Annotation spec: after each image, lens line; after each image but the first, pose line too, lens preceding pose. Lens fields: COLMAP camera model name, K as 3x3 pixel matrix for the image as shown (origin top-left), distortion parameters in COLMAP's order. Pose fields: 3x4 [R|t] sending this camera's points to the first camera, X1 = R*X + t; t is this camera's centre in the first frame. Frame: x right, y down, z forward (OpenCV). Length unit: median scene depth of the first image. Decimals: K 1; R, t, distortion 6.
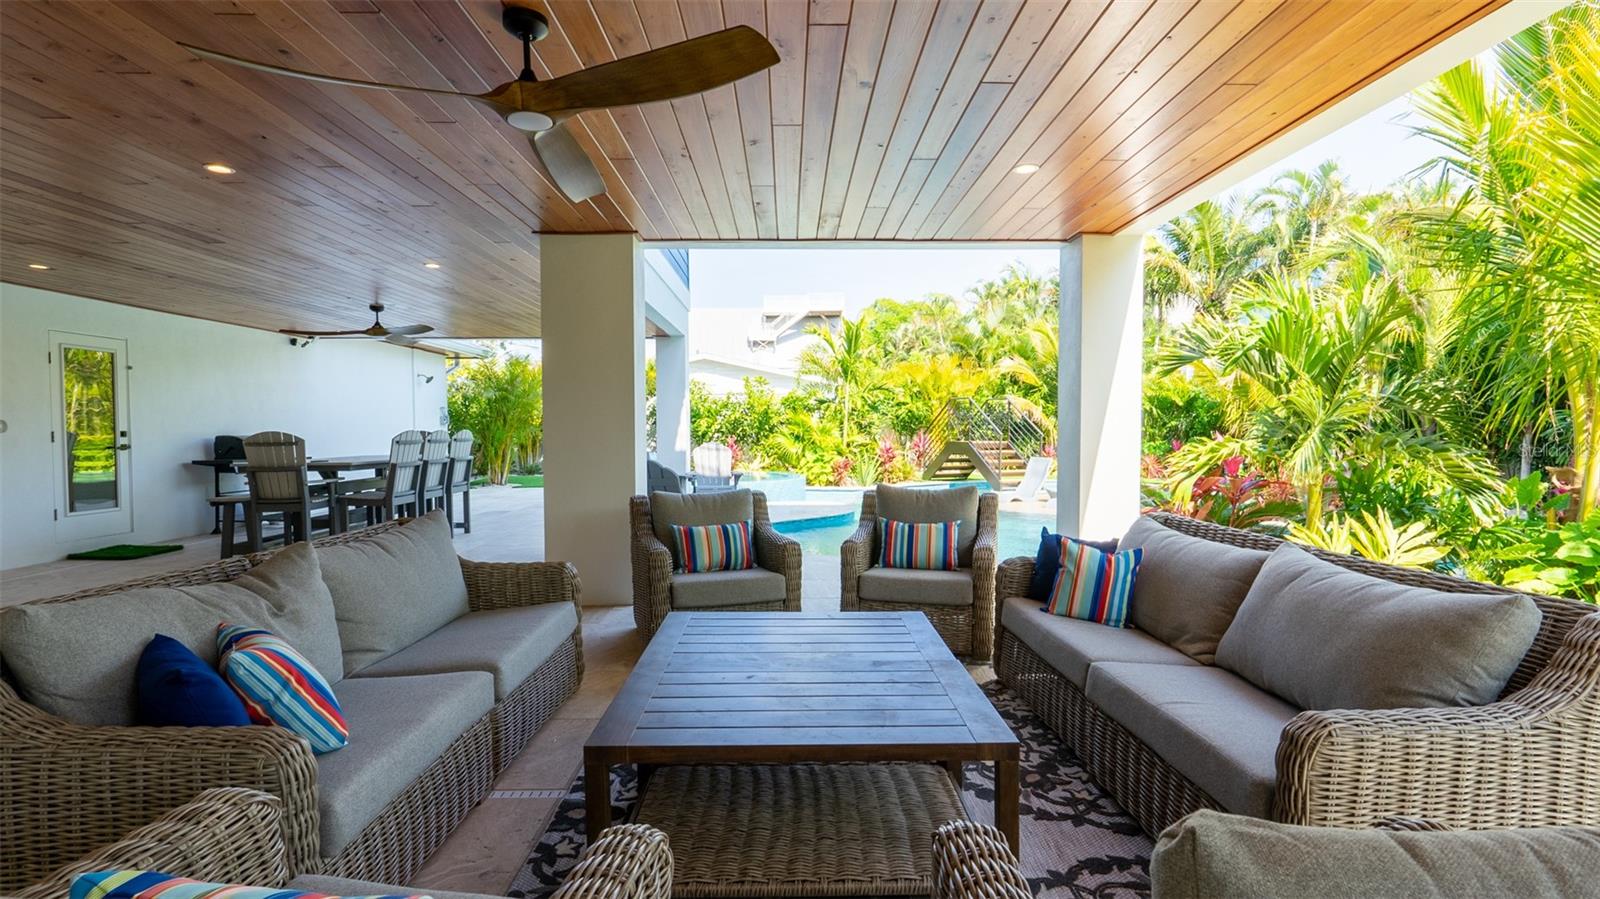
lens RADIAL K [[768.3, 0, 809.6], [0, 768.3, 448.1], [0, 0, 1]] dist [-0.014685, 0.000167]
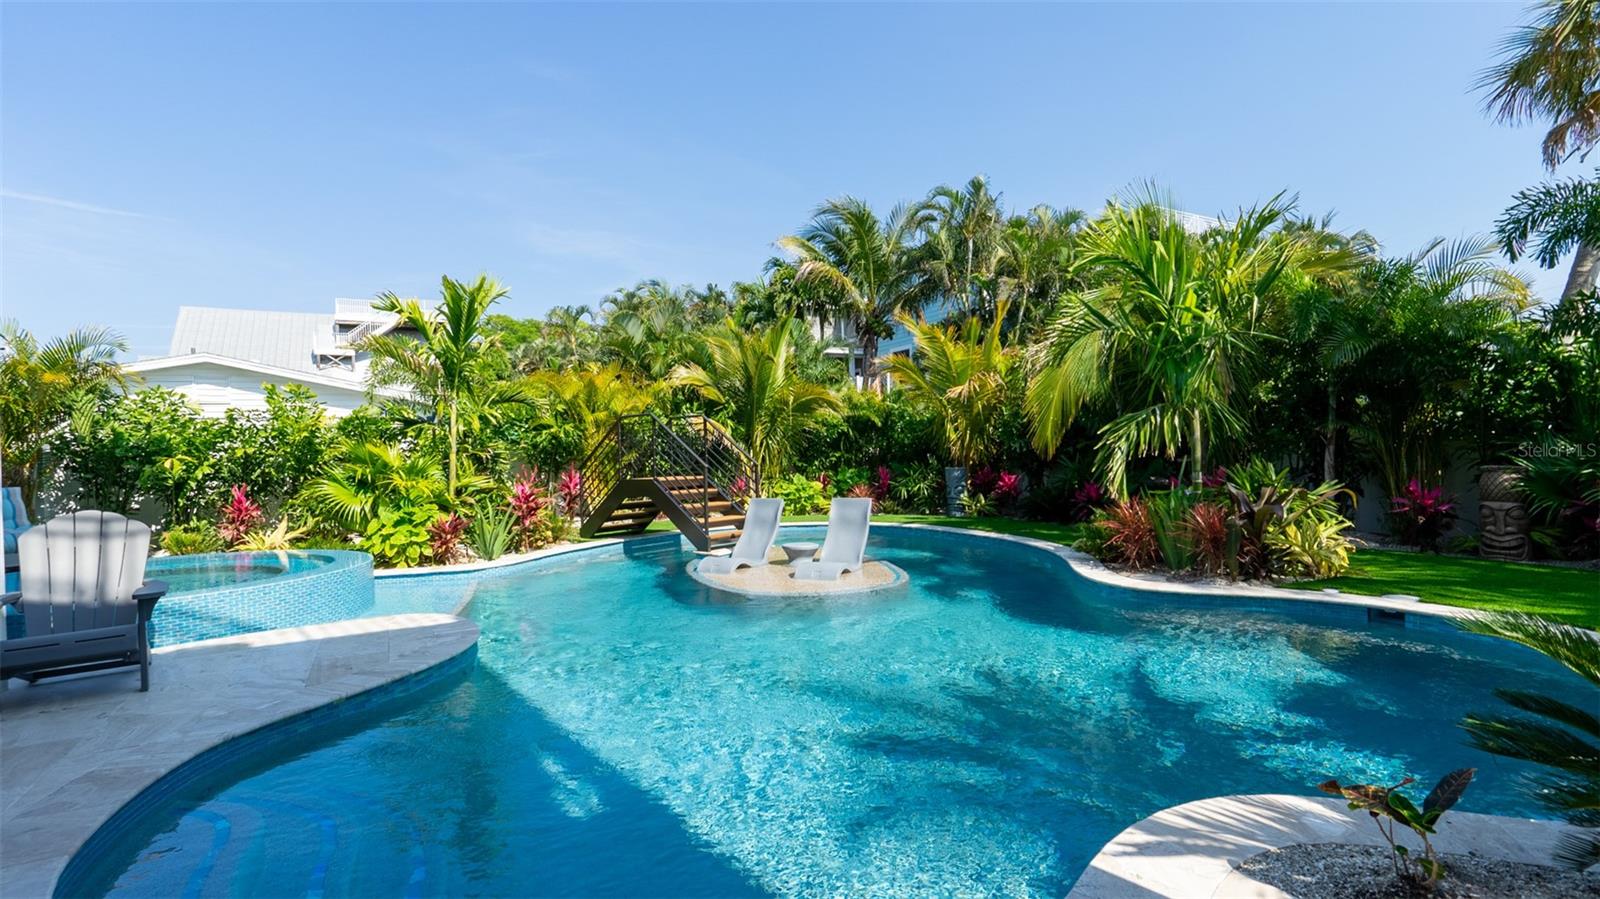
lens RADIAL K [[748.3, 0, 808.3], [0, 748.3, 447.4], [0, 0, 1]] dist [-0.014283, 0.000768]
pose [[0.882051, -0.023645, 0.470559, 0.015487], [0.042693, 0.998642, -0.029845, -0.009180], [-0.469215, 0.046415, 0.881863, 0.307659]]
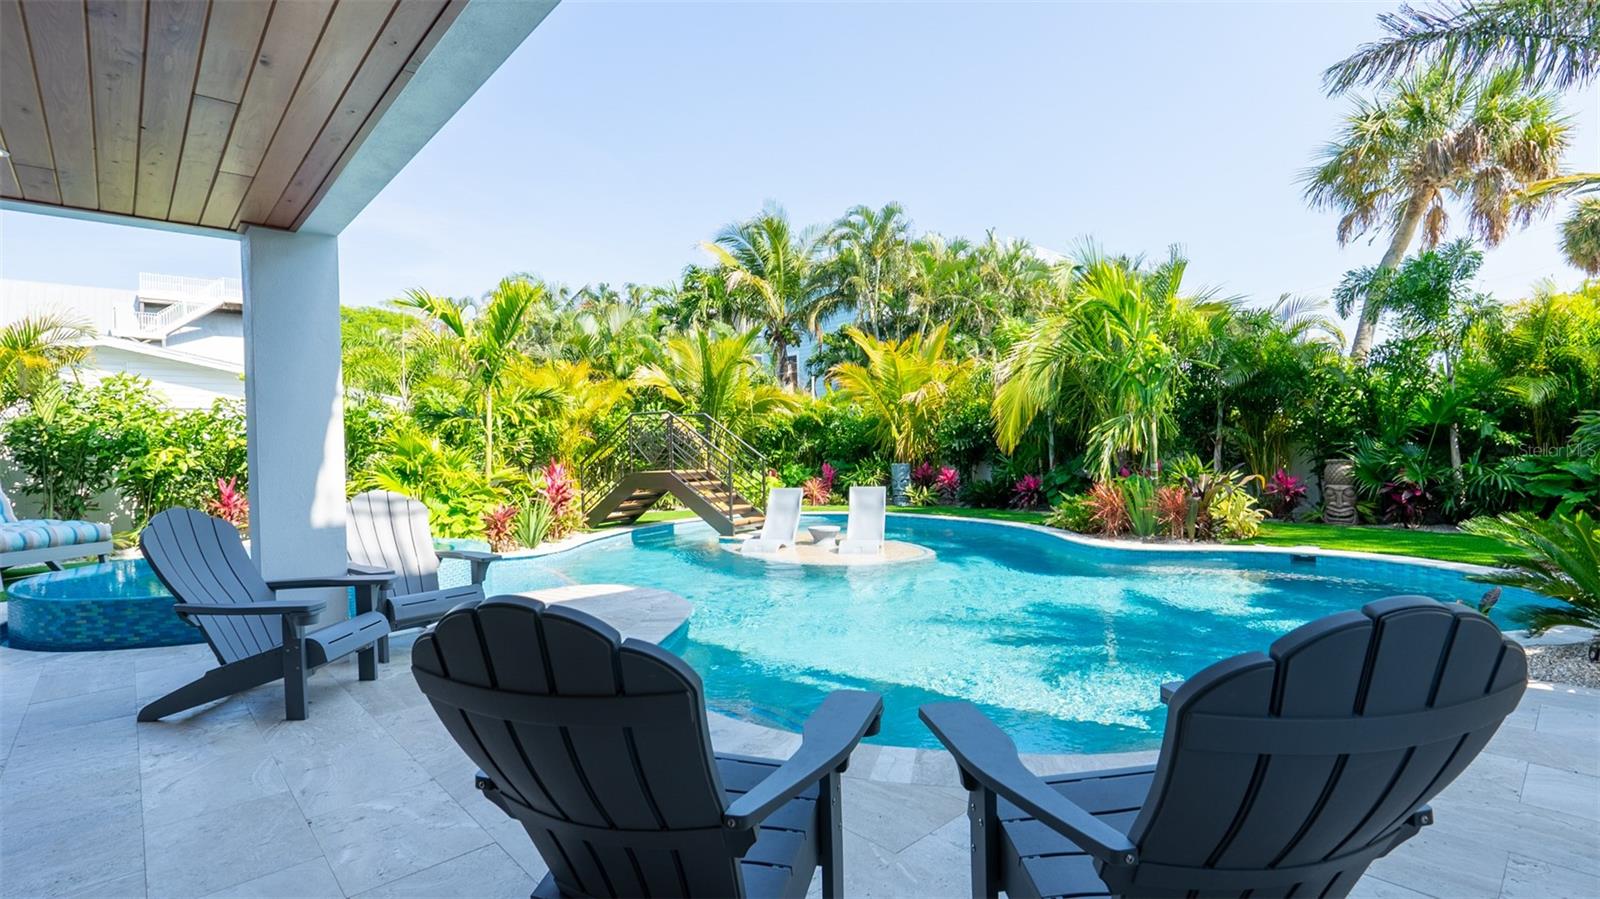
lens RADIAL K [[748.3, 0, 808.3], [0, 748.3, 447.4], [0, 0, 1]] dist [-0.014283, 0.000768]
pose [[0.748775, -0.016127, 0.662628, -0.148447], [0.041422, 0.998888, -0.022497, -0.008785], [-0.661529, 0.044293, 0.748611, 0.324964]]
